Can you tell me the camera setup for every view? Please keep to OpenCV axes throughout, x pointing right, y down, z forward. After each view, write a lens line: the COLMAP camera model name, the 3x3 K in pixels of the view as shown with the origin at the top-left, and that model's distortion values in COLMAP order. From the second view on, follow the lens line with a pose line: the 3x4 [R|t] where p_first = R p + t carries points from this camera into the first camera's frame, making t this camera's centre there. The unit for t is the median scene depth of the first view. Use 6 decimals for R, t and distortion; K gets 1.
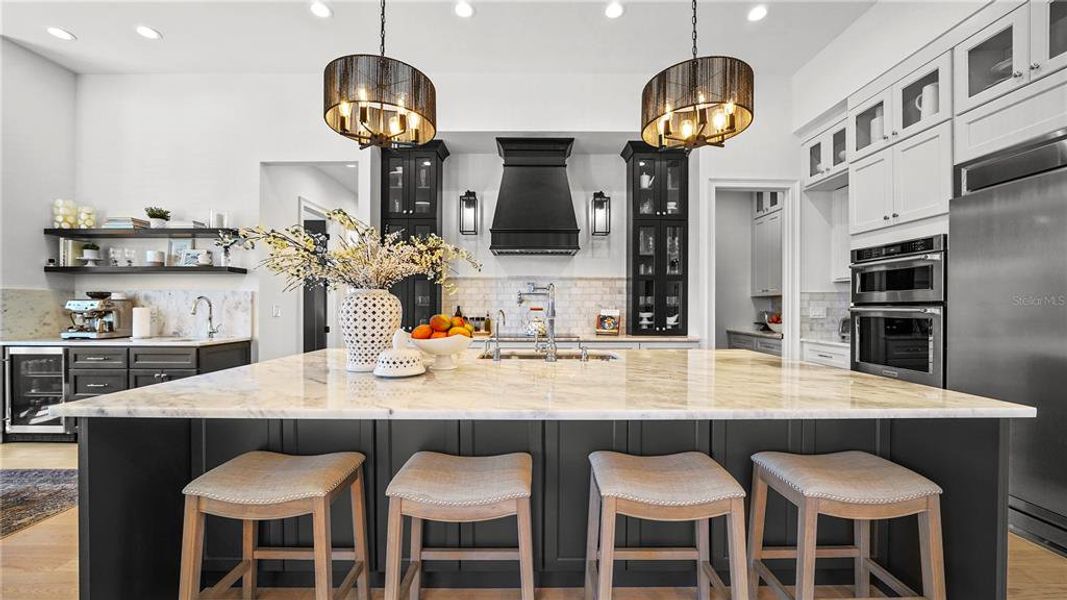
lens RADIAL K [[386.8, 0, 529.7], [0, 386.8, 307.3], [0, 0, 1]] dist [-0.010295, 0.000795]
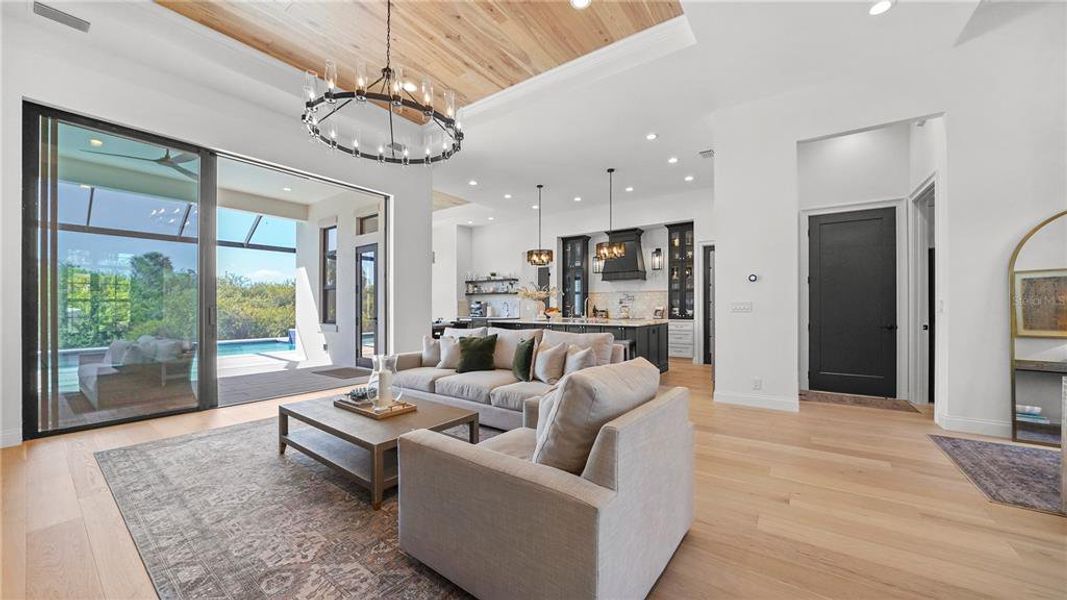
lens RADIAL K [[377.3, 0, 531.3], [0, 377.3, 303.5], [0, 0, 1]] dist [-0.014498, 0.000351]
pose [[0.812299, -0.010683, -0.583143, 0.940332], [0.002365, 0.999884, -0.015024, 0.022435], [0.583236, 0.010825, 0.812231, -1.164627]]
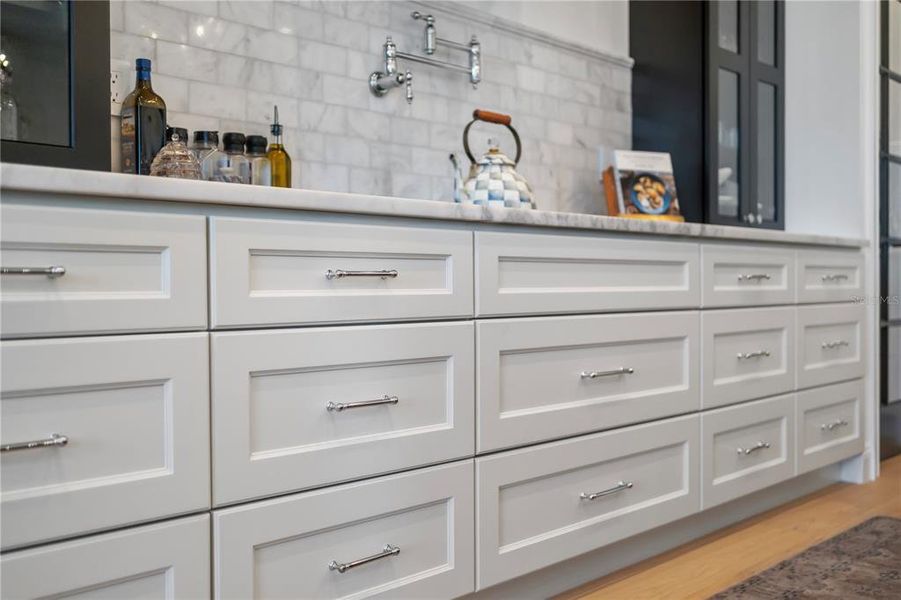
lens RADIAL K [[908.1, 0, 449.9], [0, 908.1, 298.5], [0, 0, 1]] dist [0.002011, 0.000000]
pose [[0.709941, -0.017982, 0.704032, -0.461687], [0.011764, 0.999837, 0.013674, 0.126316], [-0.704163, -0.001425, 0.710037, 0.704995]]
